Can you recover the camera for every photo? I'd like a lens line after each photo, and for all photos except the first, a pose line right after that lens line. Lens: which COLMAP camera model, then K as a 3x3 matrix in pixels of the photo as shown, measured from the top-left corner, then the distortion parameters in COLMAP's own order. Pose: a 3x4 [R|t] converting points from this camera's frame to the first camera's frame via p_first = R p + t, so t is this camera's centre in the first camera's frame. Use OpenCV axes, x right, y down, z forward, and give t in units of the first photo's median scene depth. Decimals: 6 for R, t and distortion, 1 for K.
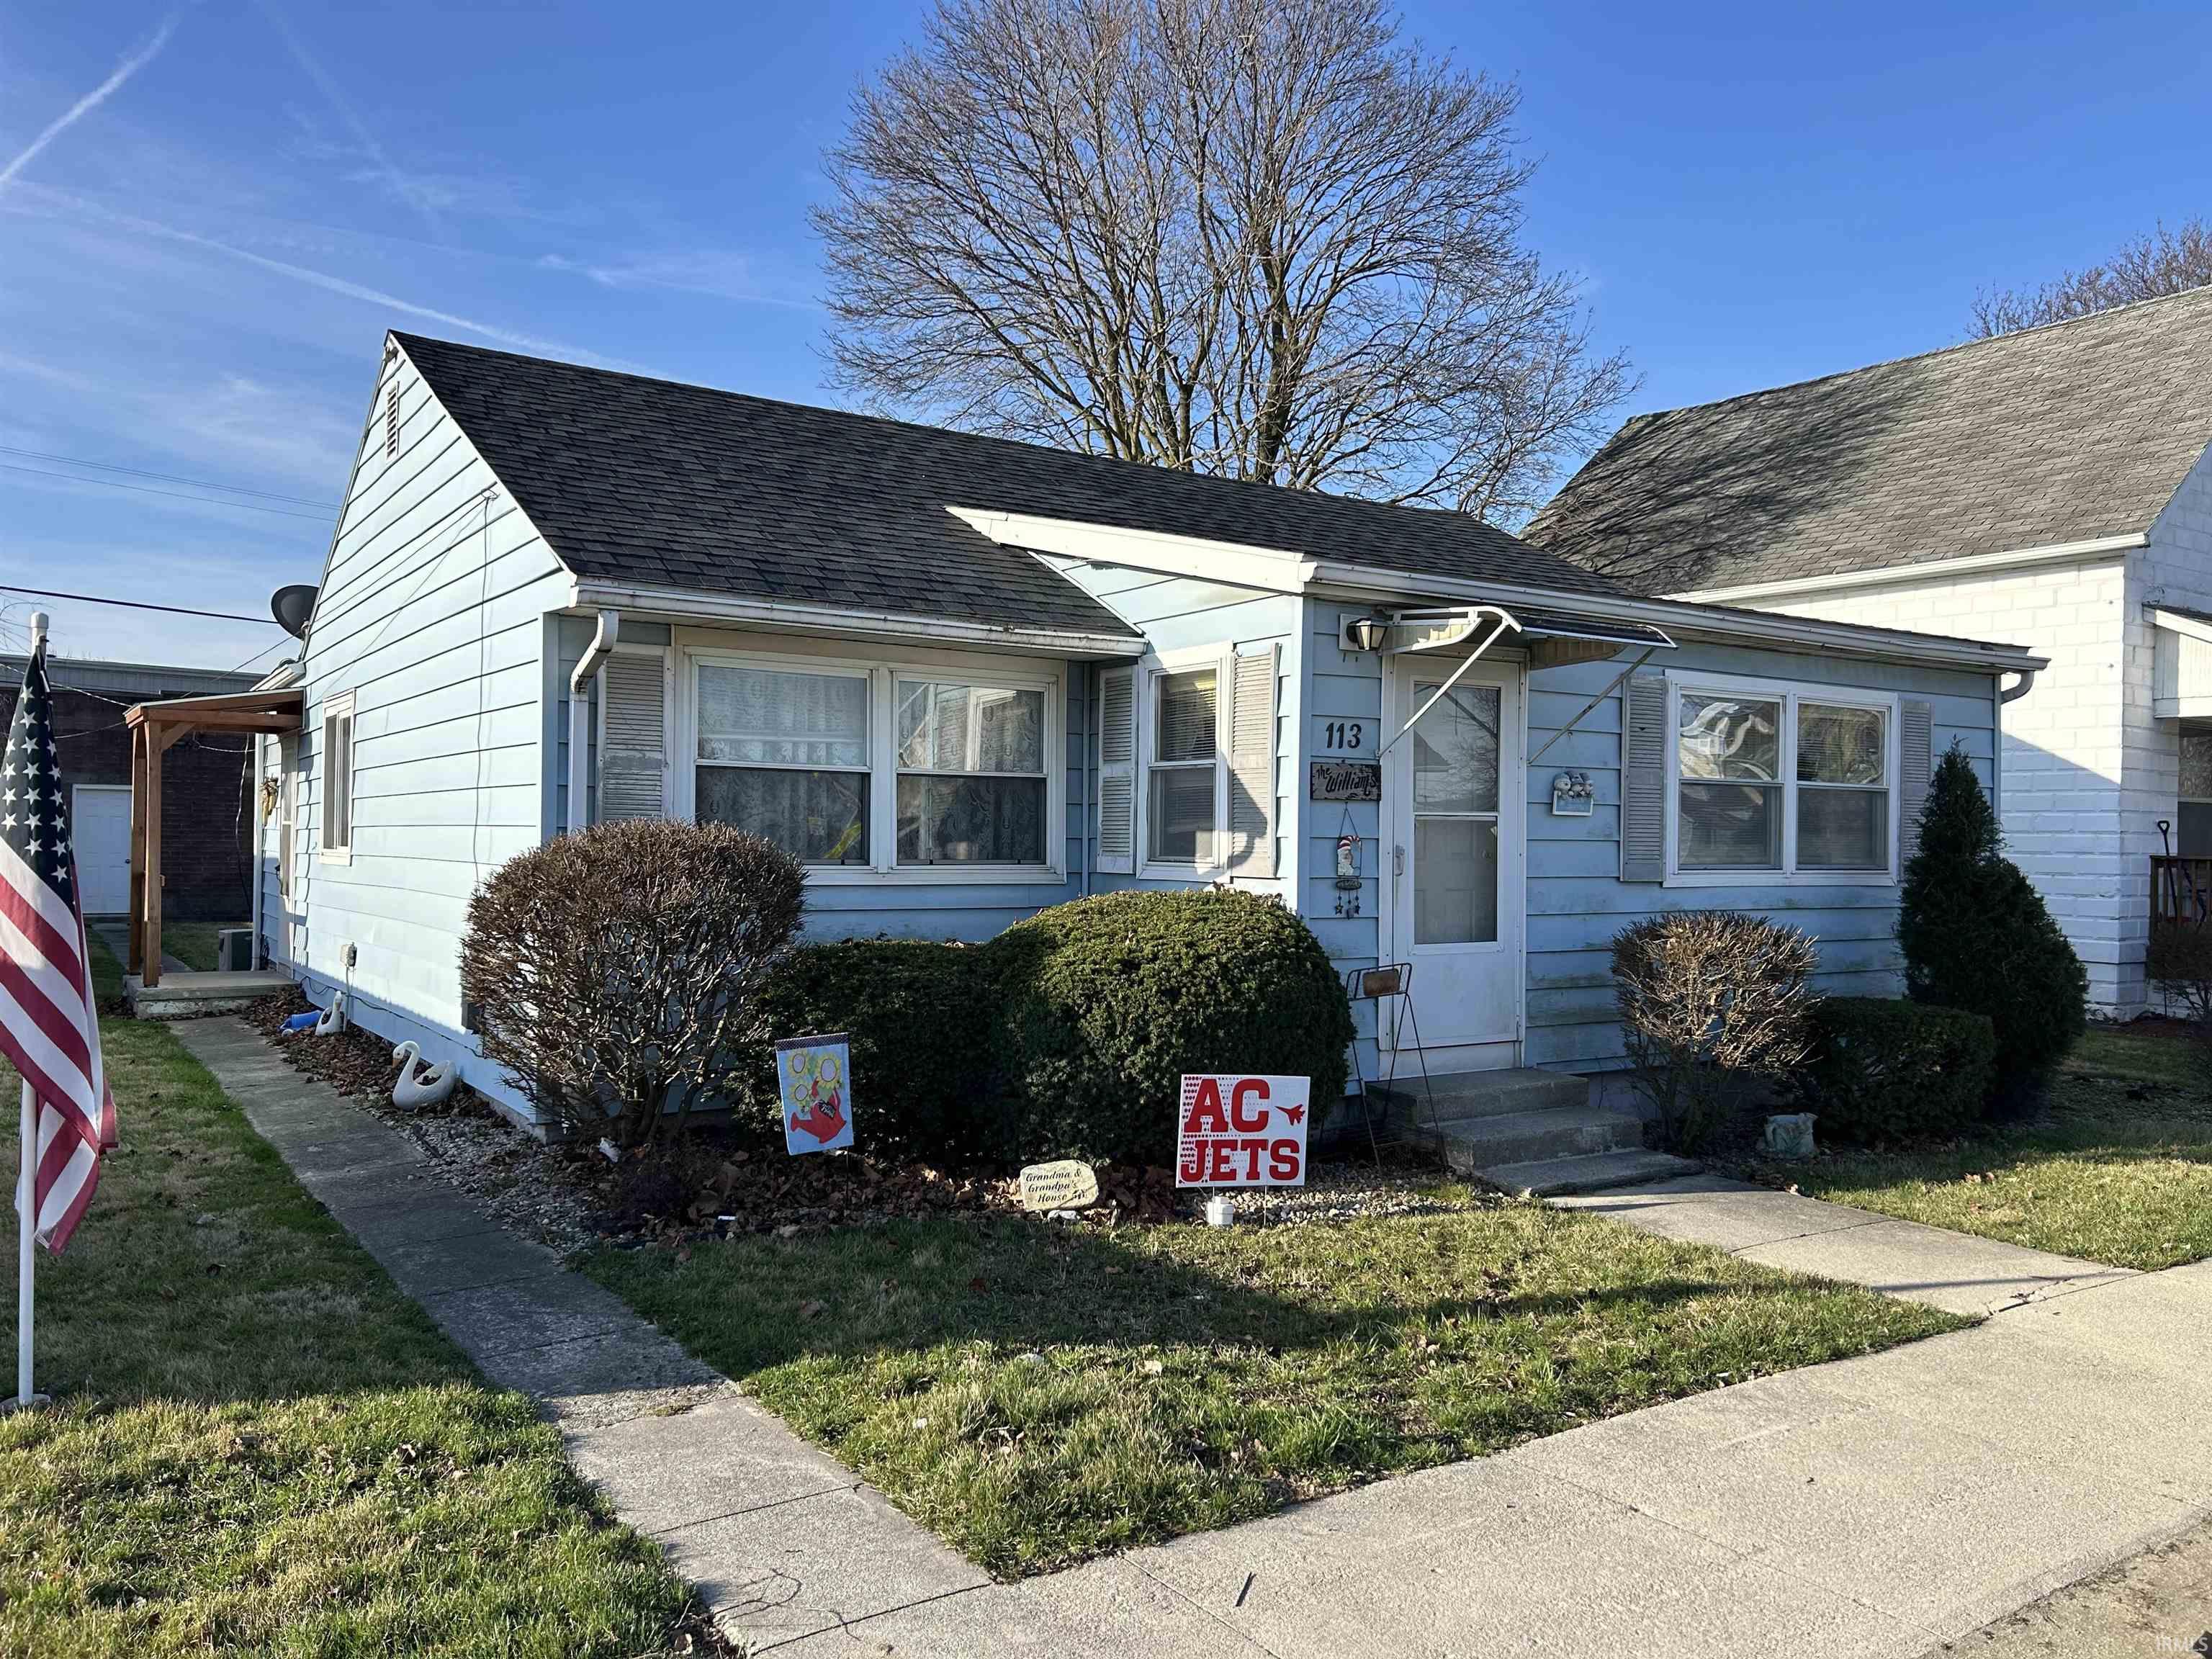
lens RADIAL K [[1666.1, 0, 1105.5], [0, 1666.1, 831.5], [0, 0, 1]] dist [-0.002909, -0.001104]
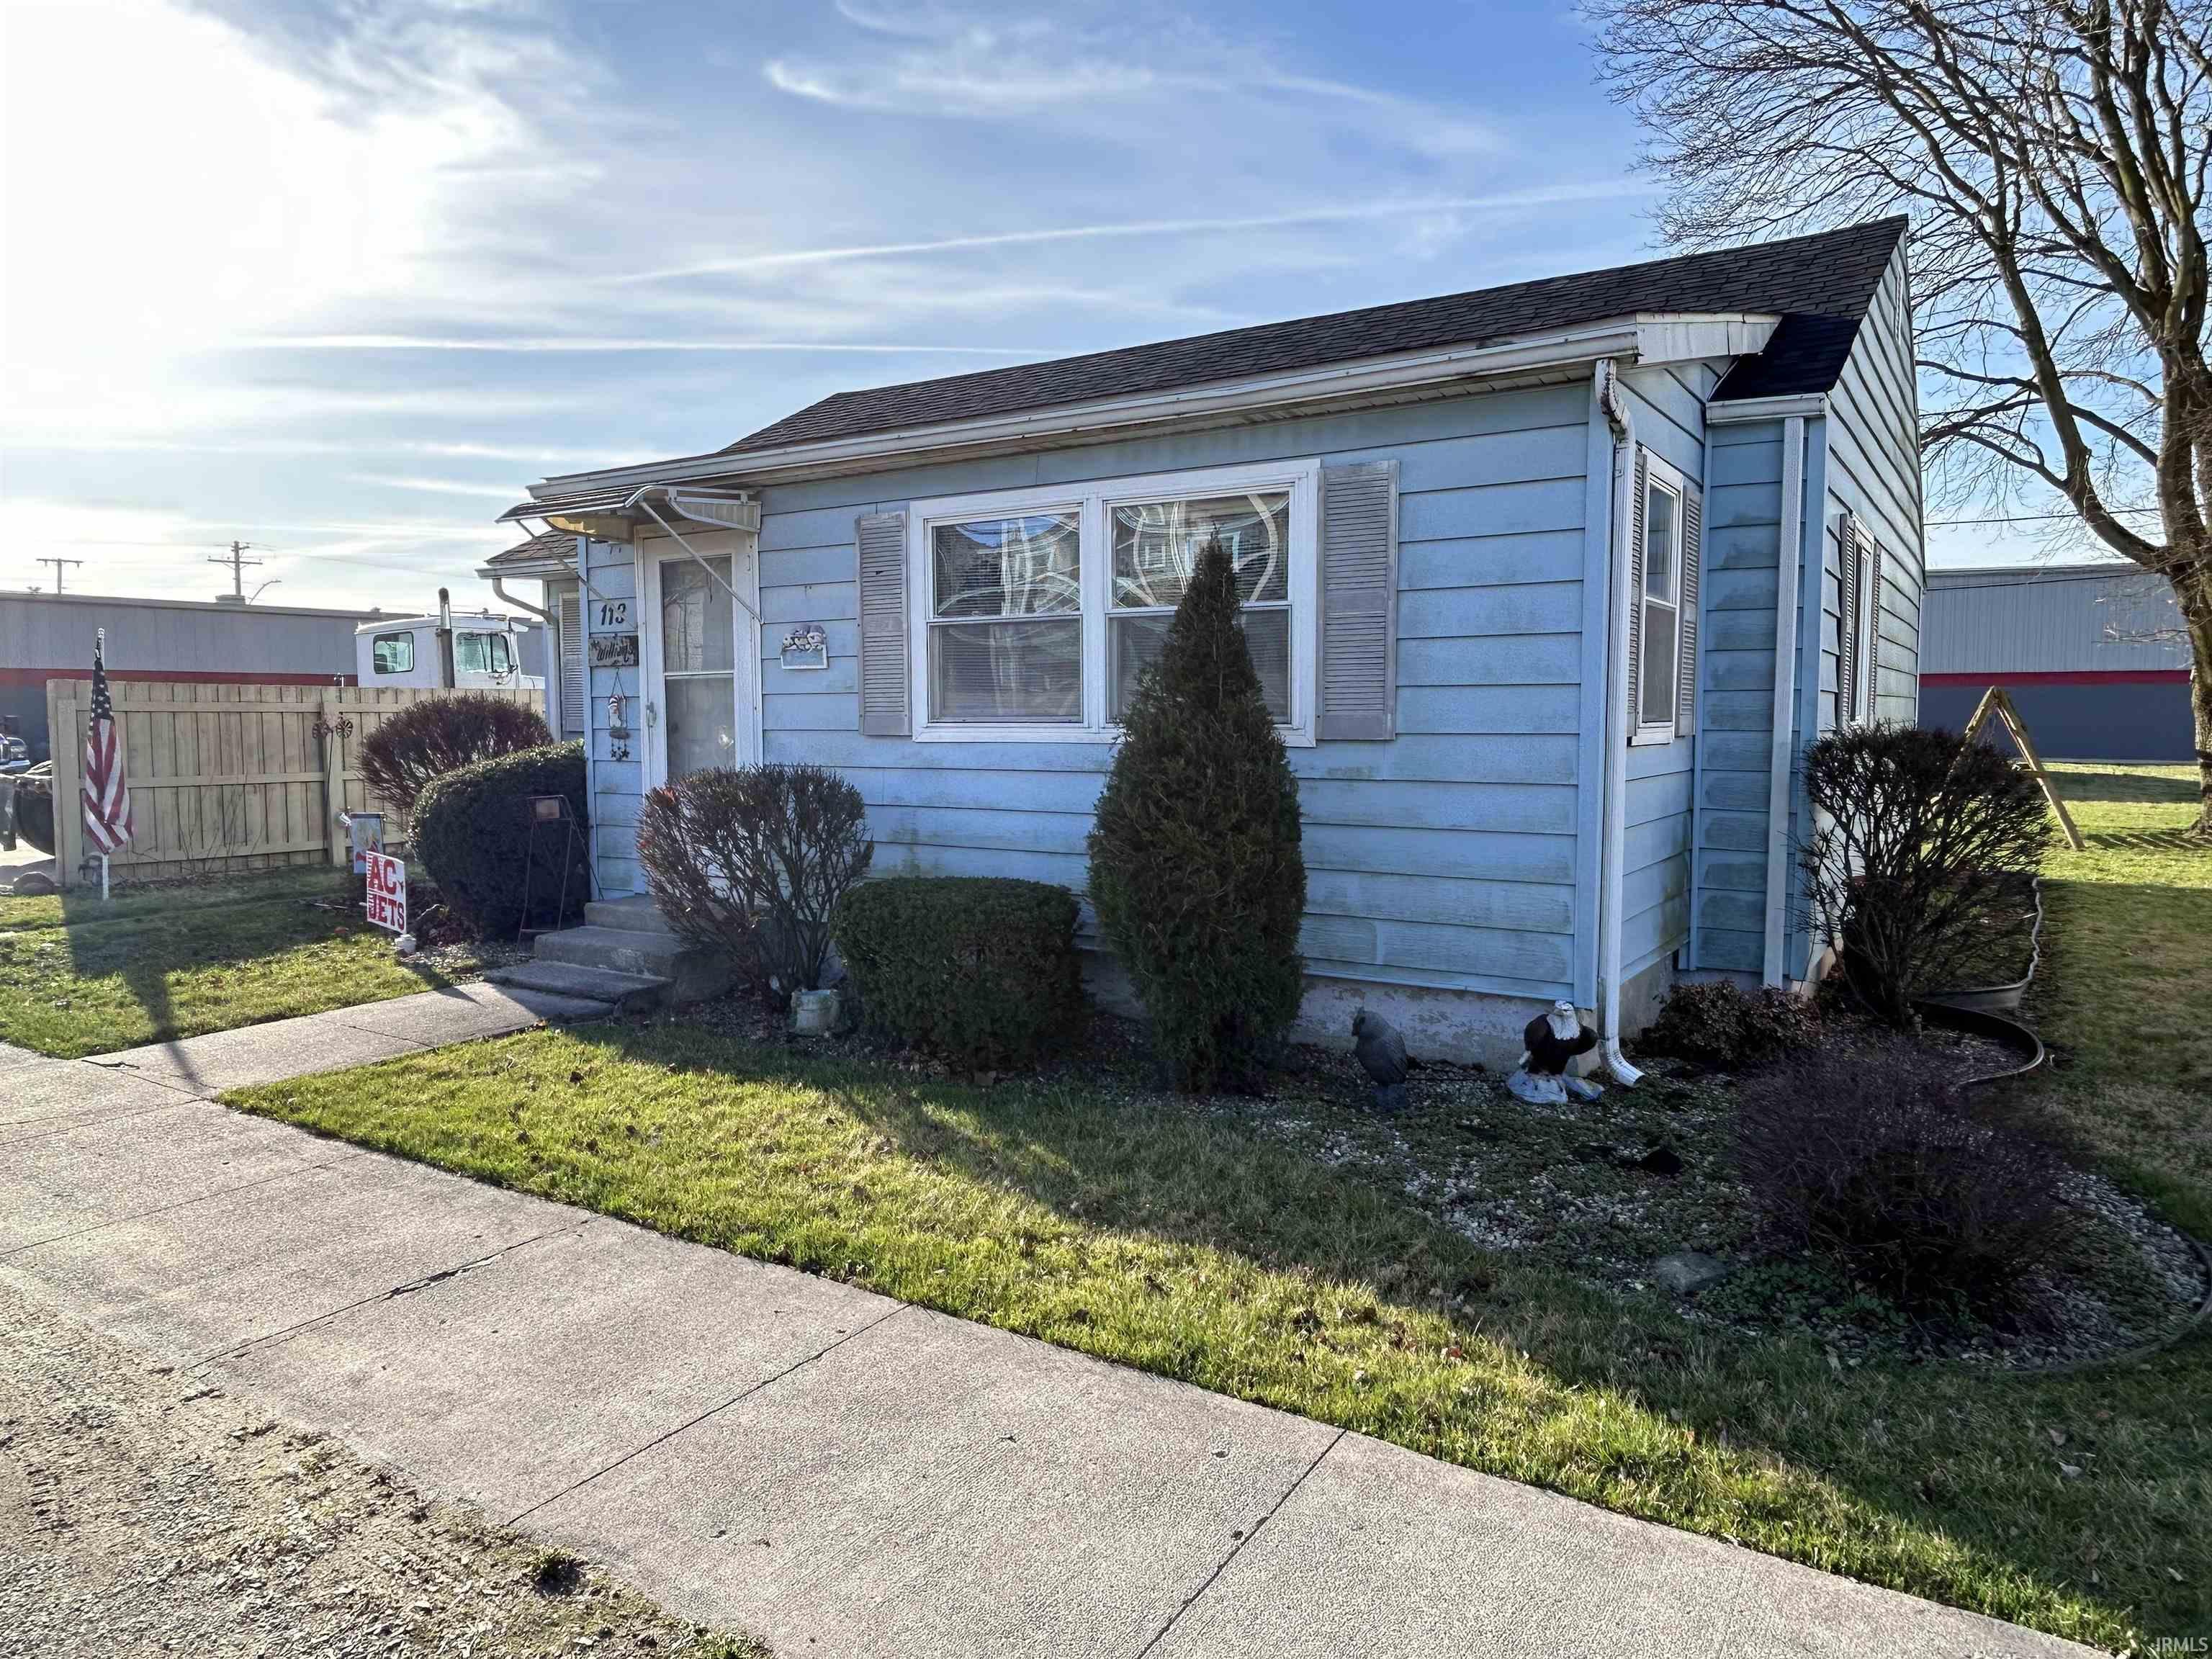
lens RADIAL K [[1431.1, 0, 1106.3], [0, 1431.1, 826.5], [0, 0, 1]] dist [0.001138, 0.000053]
pose [[0.400876, 0.059672, -0.914187, 1.272312], [0.012699, 0.997419, 0.070674, 0.029656], [0.916044, -0.039940, 0.399083, 0.896516]]
